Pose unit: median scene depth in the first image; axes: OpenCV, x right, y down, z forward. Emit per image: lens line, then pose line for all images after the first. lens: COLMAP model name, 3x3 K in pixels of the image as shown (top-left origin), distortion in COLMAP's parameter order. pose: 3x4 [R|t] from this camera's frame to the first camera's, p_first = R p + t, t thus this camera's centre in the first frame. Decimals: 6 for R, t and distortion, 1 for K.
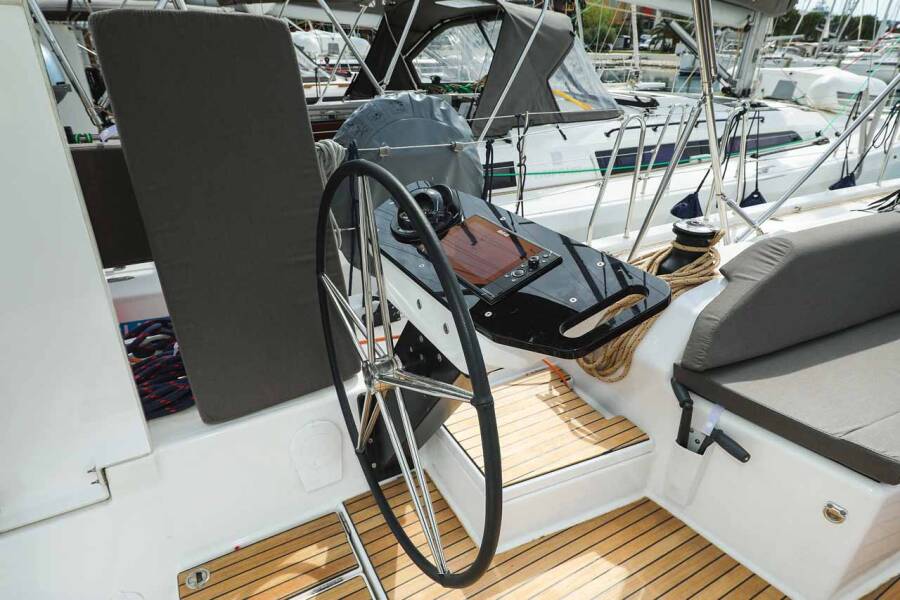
lens RADIAL K [[508.0, 0, 450.0], [0, 508.0, 300.0], [0, 0, 1]] dist [0.007875, 0.000091]
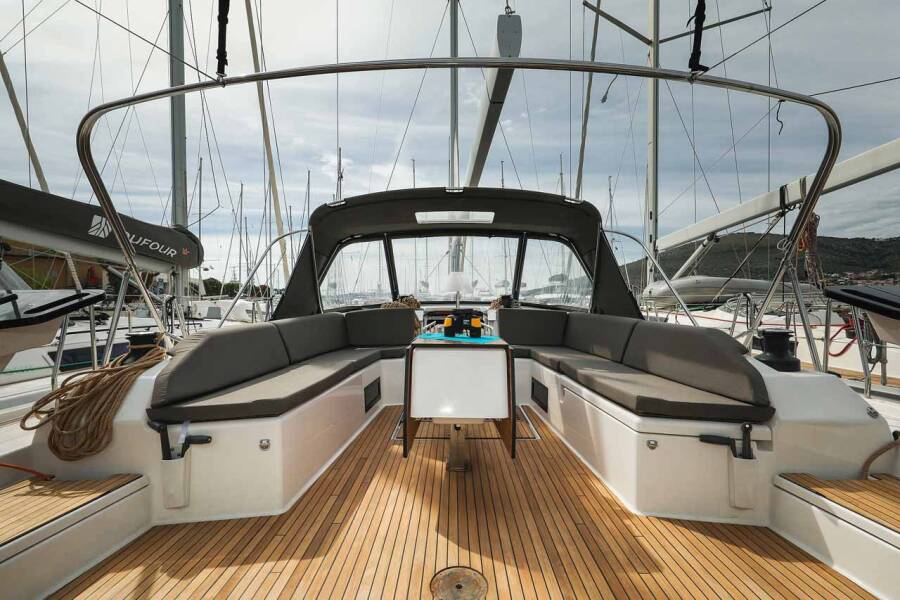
lens RADIAL K [[405.3, 0, 450.0], [0, 405.3, 300.0], [0, 0, 1]] dist [0.001499, -0.000146]
pose [[0.498654, -0.030464, 0.866266, -0.102068], [0.423884, 0.880303, -0.213045, 0.411393], [-0.756087, 0.473432, 0.451880, -0.276017]]
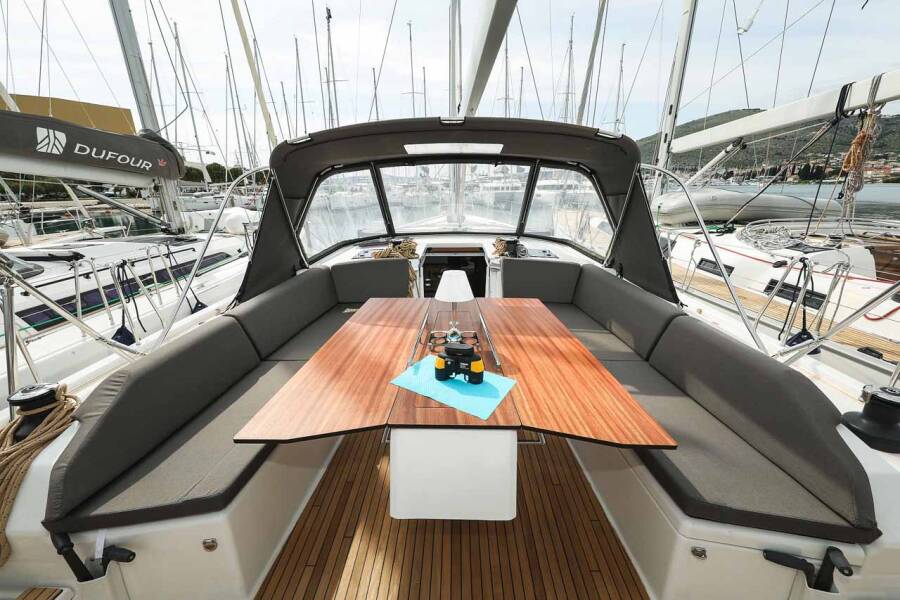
lens RADIAL K [[377.5, 0, 444.9], [0, 377.5, 304.1], [0, 0, 1]] dist [-0.030333, 0.016653]
pose [[0.510688, -0.289037, 0.809726, 0.330604], [0.414810, 0.907765, 0.062416, 0.008532], [-0.753081, 0.304007, 0.583480, -0.227923]]
